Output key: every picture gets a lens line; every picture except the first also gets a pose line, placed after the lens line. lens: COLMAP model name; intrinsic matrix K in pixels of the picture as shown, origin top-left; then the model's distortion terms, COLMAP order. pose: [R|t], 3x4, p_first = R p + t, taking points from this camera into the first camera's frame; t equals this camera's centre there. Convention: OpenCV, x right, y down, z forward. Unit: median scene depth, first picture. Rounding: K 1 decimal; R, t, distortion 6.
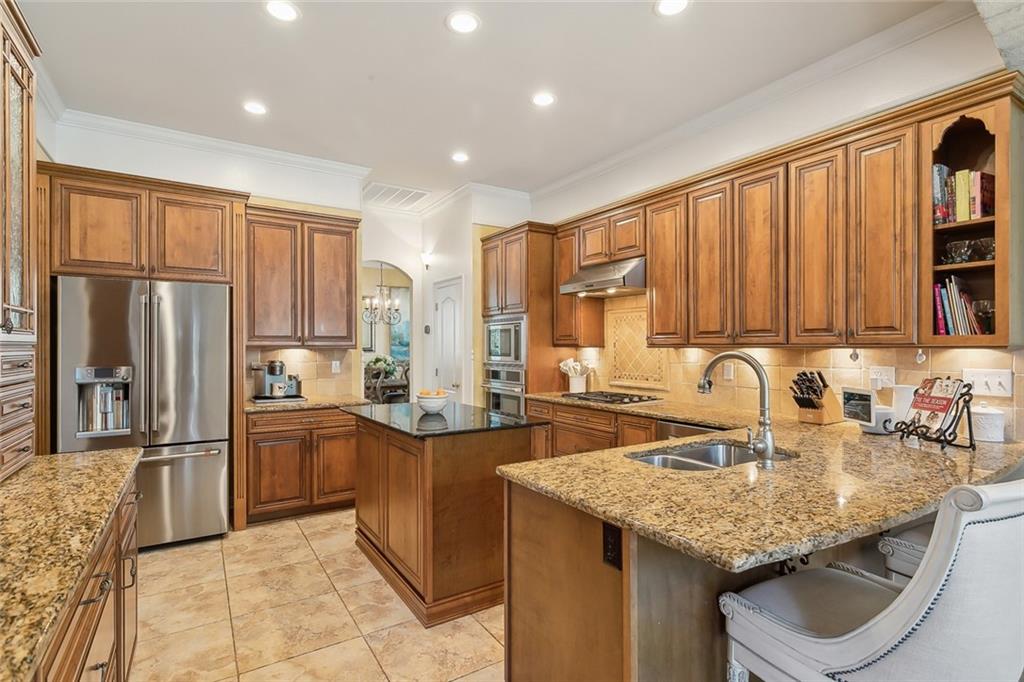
lens RADIAL K [[501.9, 0, 508.5], [0, 501.9, 345.4], [0, 0, 1]] dist [-0.002514, 0.002730]
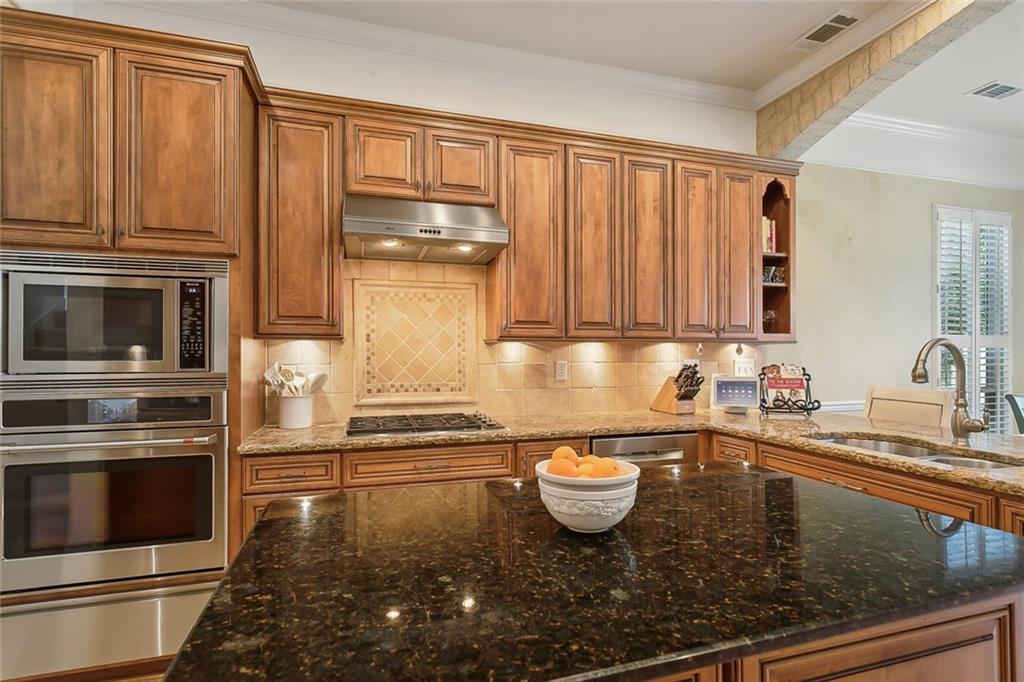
lens RADIAL K [[501.9, 0, 511.0], [0, 501.9, 348.2], [0, 0, 1]] dist [-0.002514, 0.002730]
pose [[0.270050, 0.014686, 0.962734, -0.434927], [-0.001006, 0.999887, -0.014970, 0.027731], [-0.962846, 0.003074, 0.270035, 0.906388]]
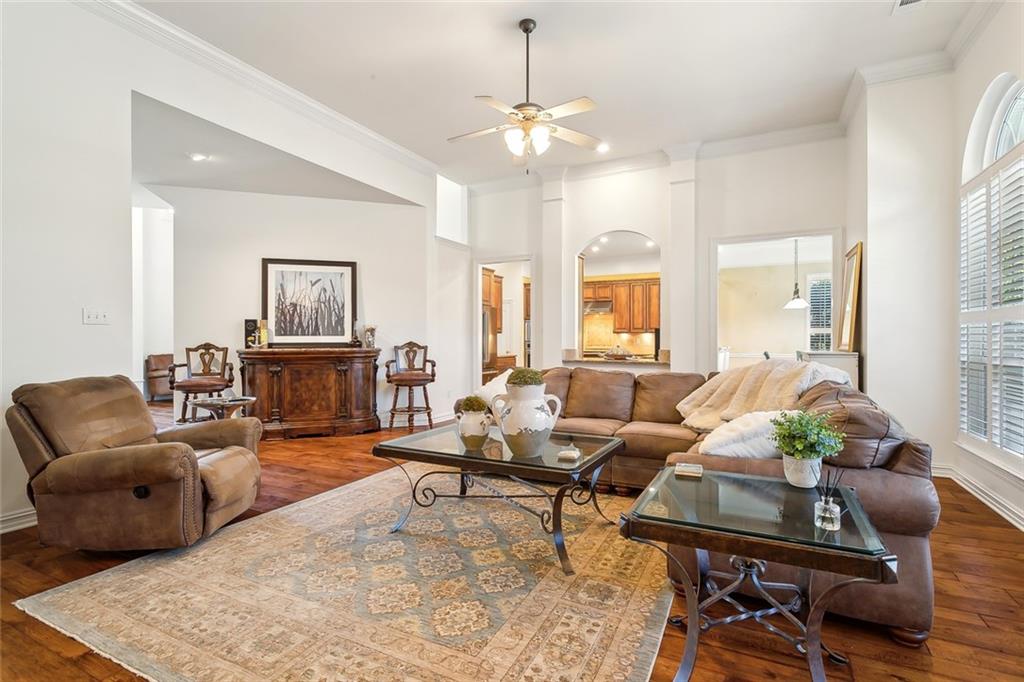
lens RADIAL K [[501.9, 0, 512.5], [0, 501.9, 342.0], [0, 0, 1]] dist [-0.002514, 0.002730]
pose [[0.863462, 0.001537, 0.504412, -1.884873], [-0.003481, 0.999990, 0.002912, 0.053565], [-0.504402, -0.004270, 0.863458, -1.342220]]
